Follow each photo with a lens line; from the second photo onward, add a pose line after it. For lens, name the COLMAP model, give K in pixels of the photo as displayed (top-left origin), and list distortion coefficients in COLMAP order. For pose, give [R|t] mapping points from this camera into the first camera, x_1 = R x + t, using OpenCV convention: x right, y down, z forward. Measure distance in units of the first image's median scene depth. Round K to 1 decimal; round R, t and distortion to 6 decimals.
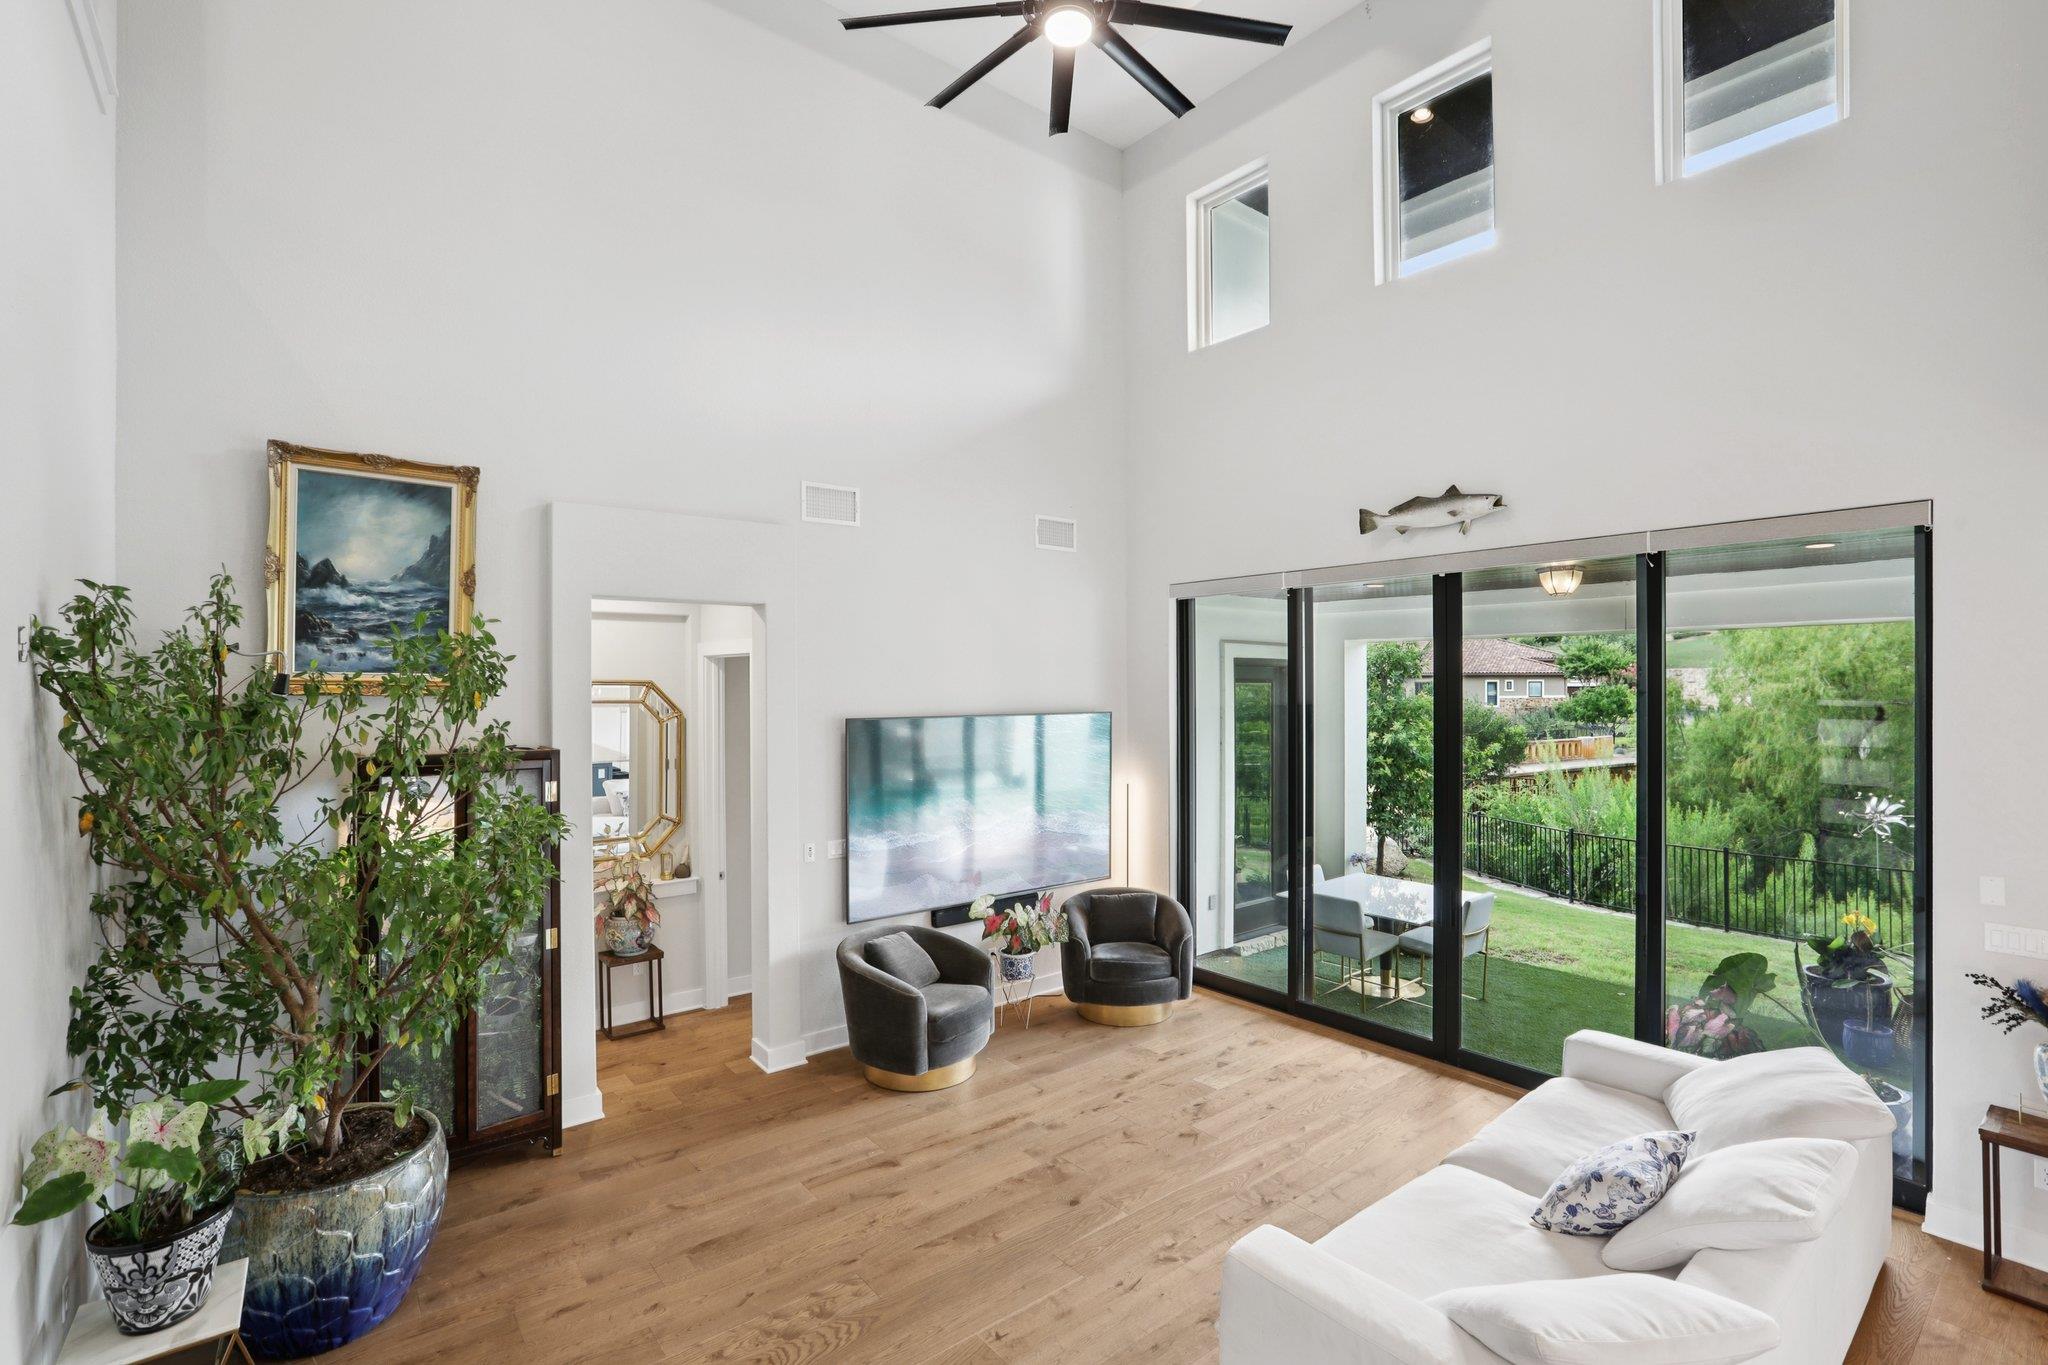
lens RADIAL K [[934.3, 0, 1030.0], [0, 934.3, 685.8], [0, 0, 1]] dist [-0.041730, 0.016438]
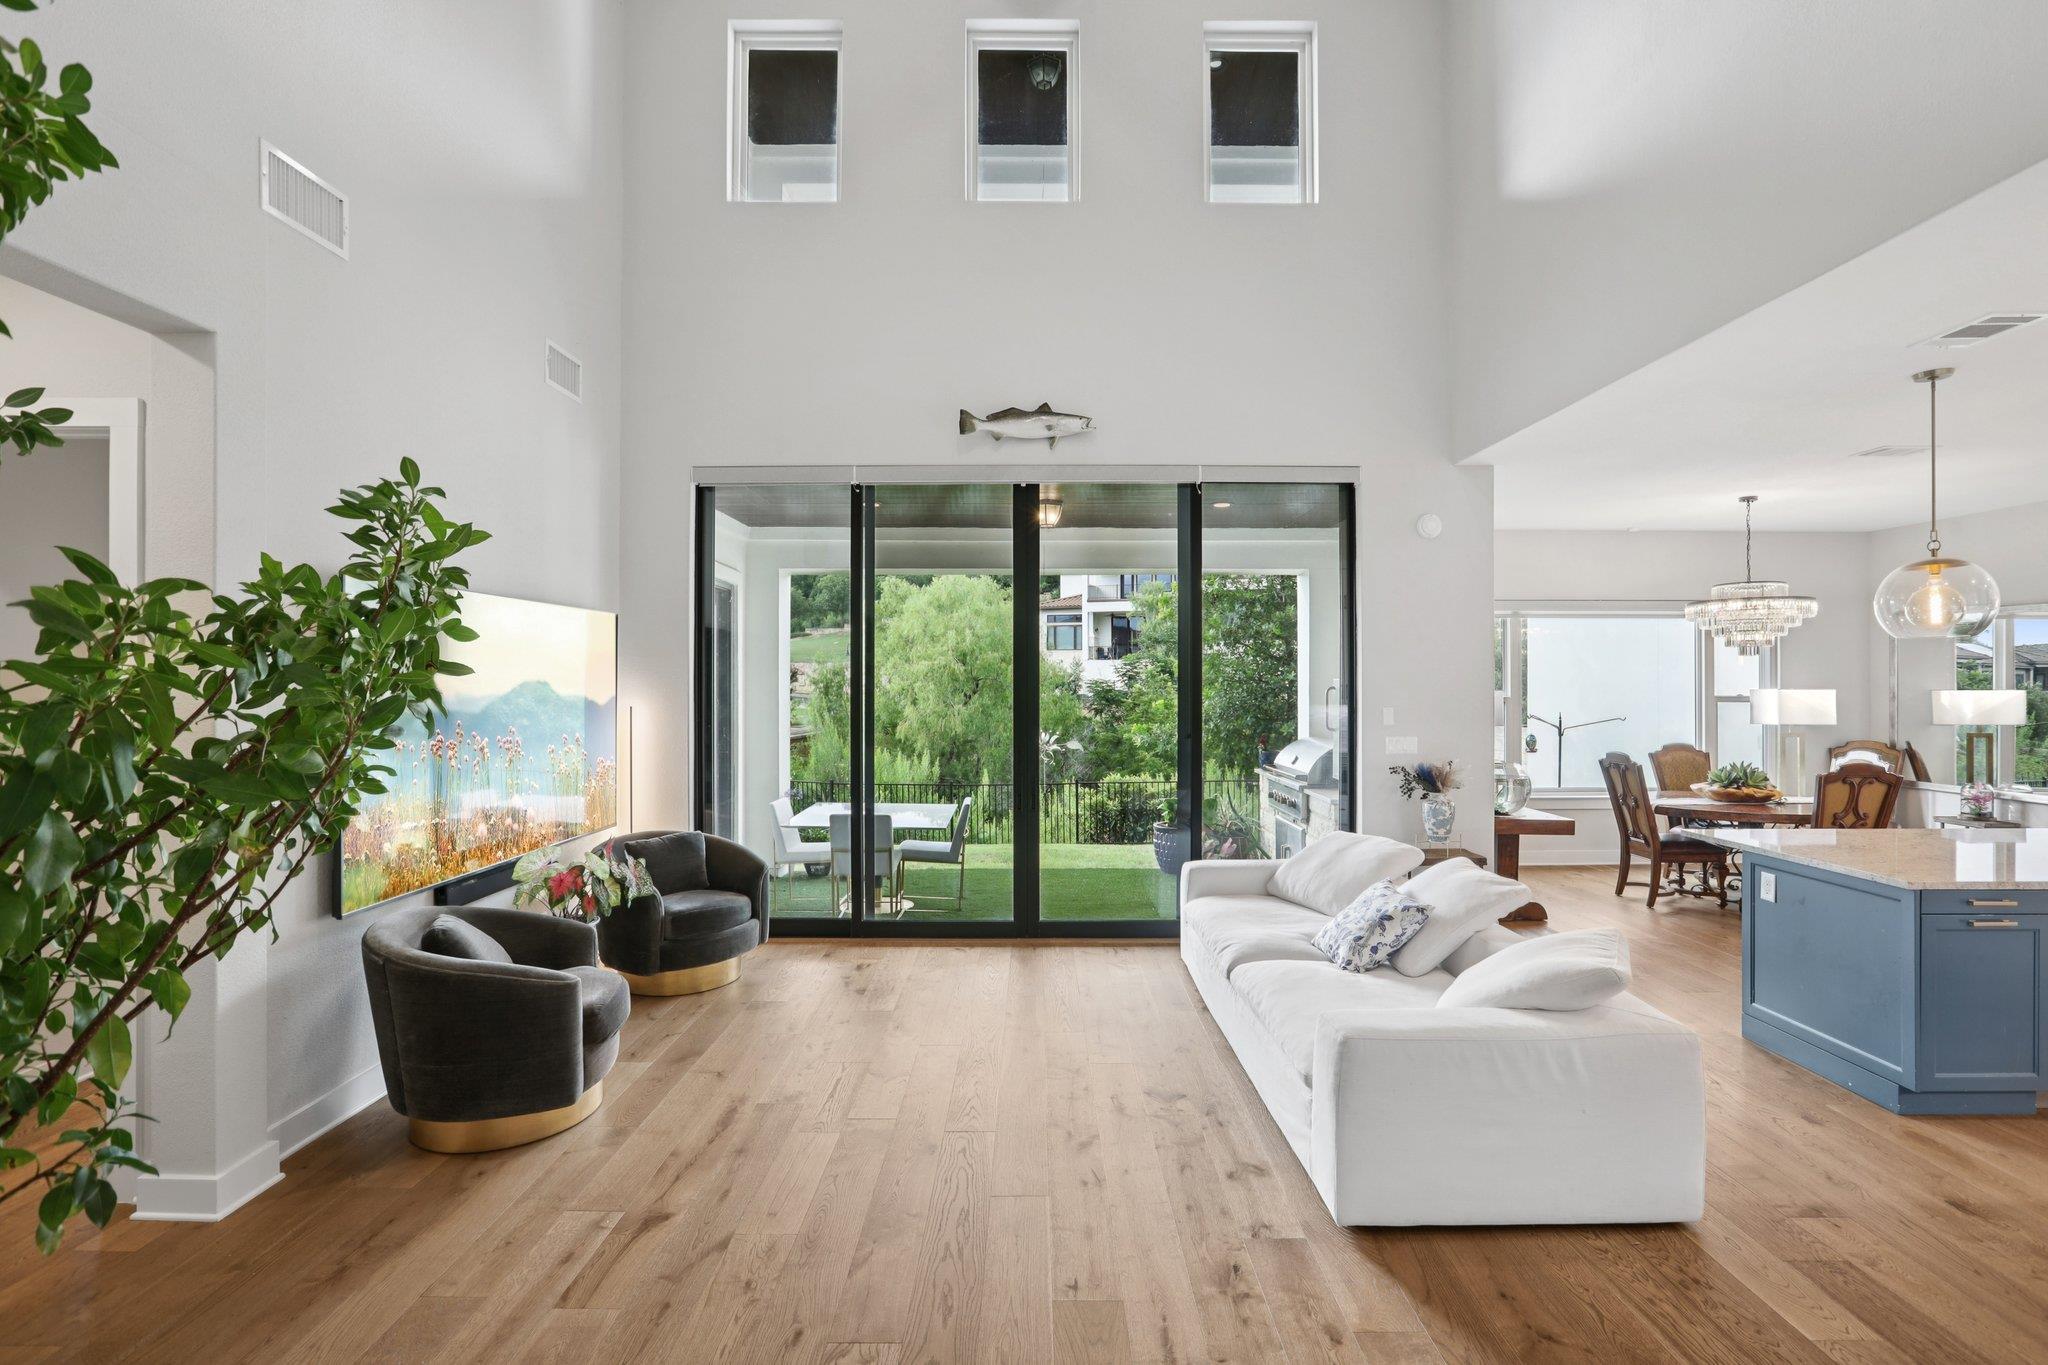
lens RADIAL K [[934.3, 0, 1034.2], [0, 934.3, 671.2], [0, 0, 1]] dist [-0.041730, 0.016438]
pose [[0.625664, 0.010434, 0.780023, -0.435124], [-0.001597, 0.999926, -0.012094, 0.122465], [-0.780091, 0.006321, 0.625634, 0.340639]]
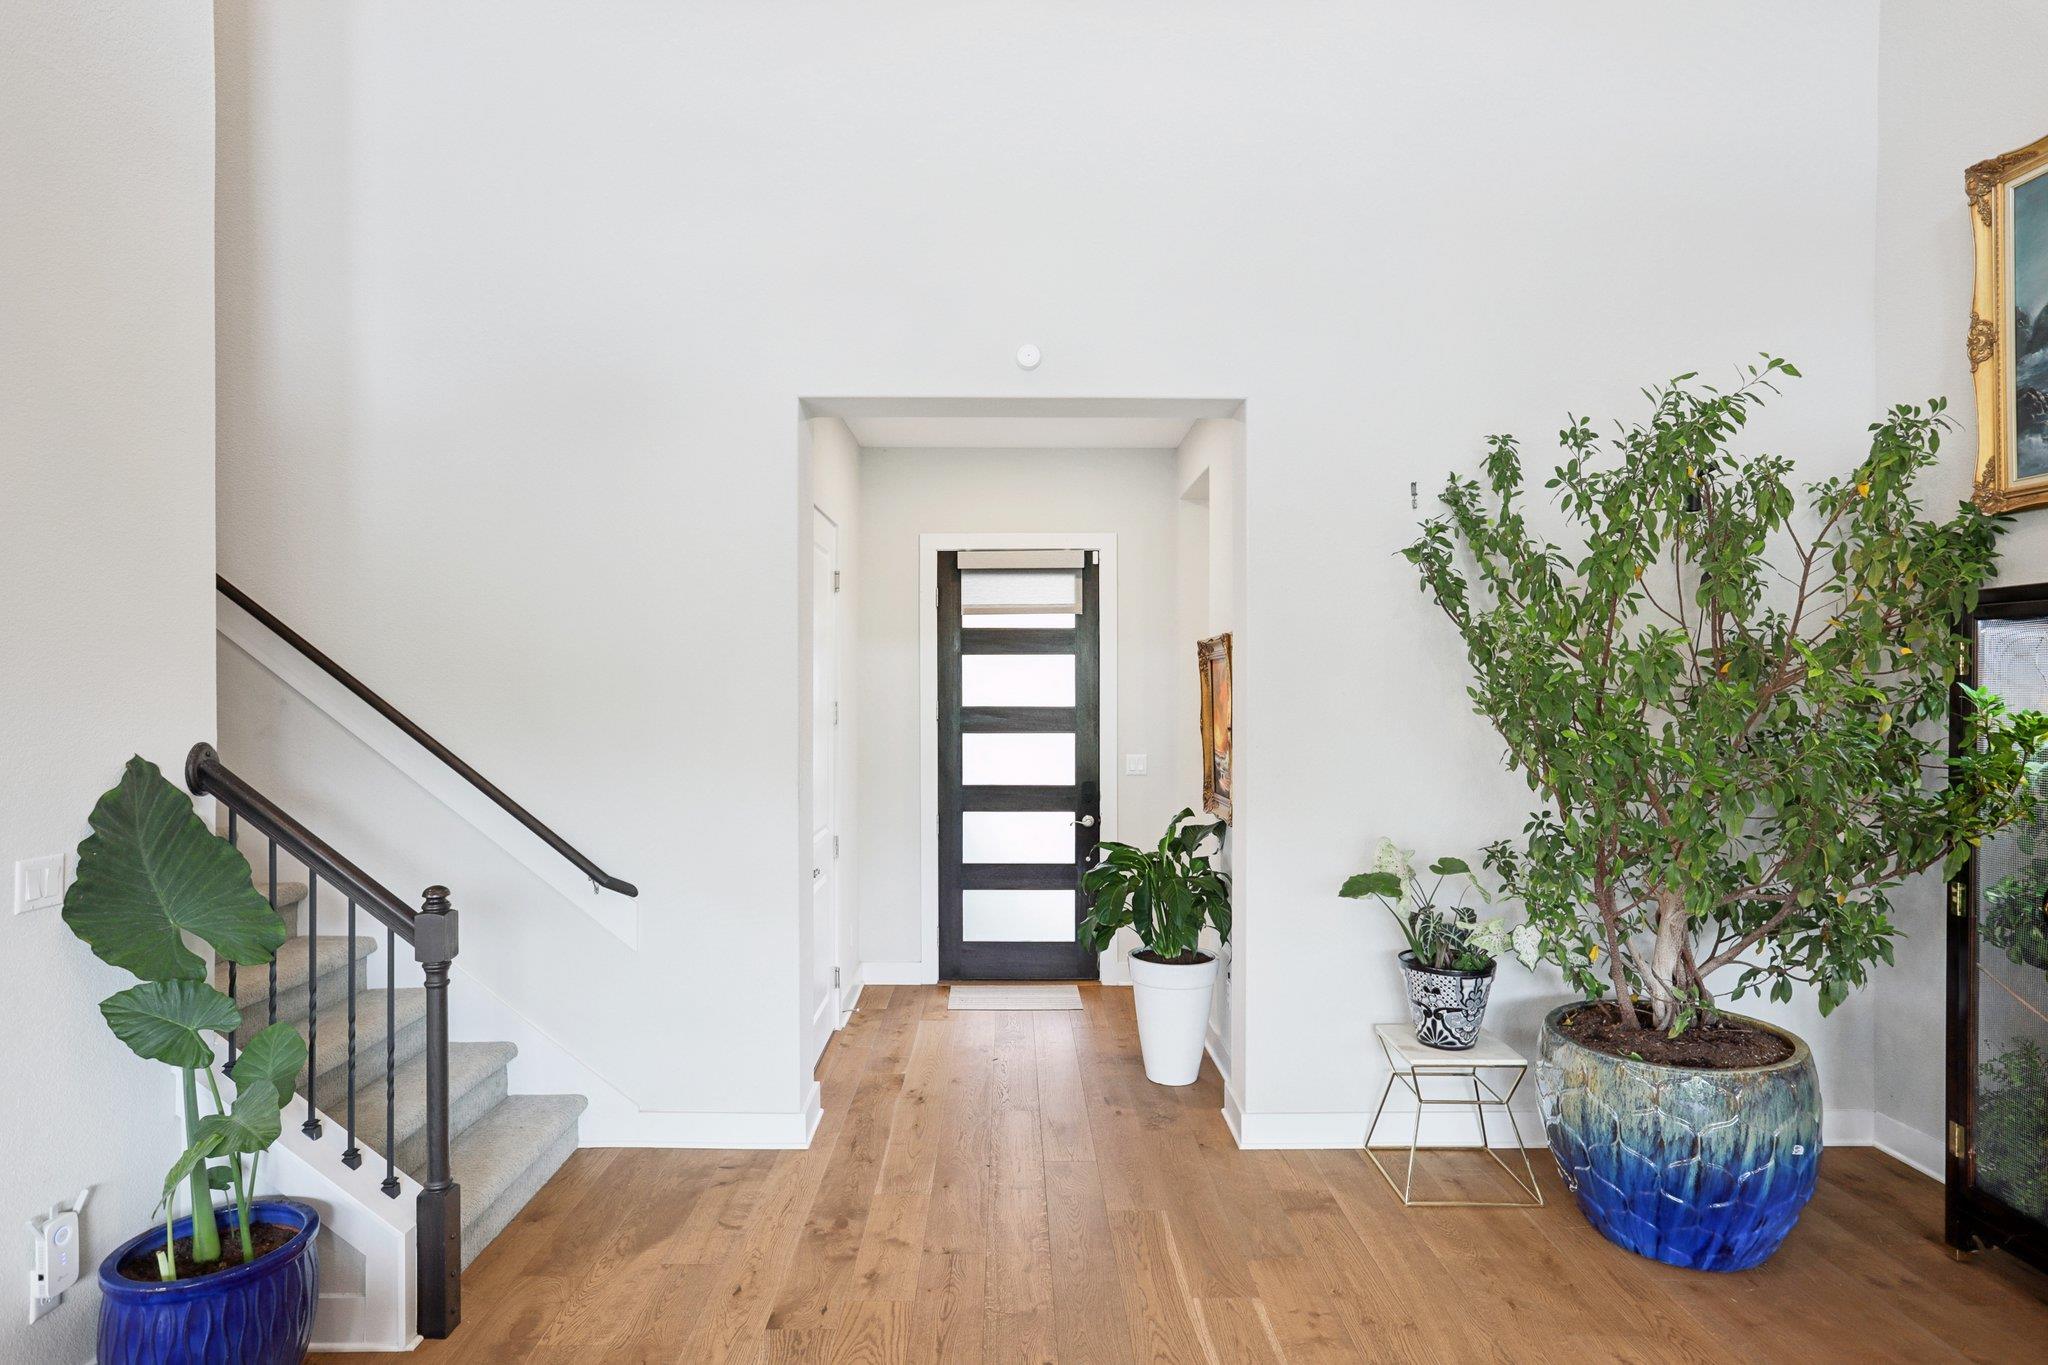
lens RADIAL K [[1118.0, 0, 1006.8], [0, 1118.0, 693.2], [0, 0, 1]] dist [-0.007280, 0.006432]
pose [[-0.623965, 0.006884, -0.781422, 0.288464], [0.000806, 0.999966, 0.008166, 0.117096], [0.781452, 0.004466, -0.623949, 0.769266]]
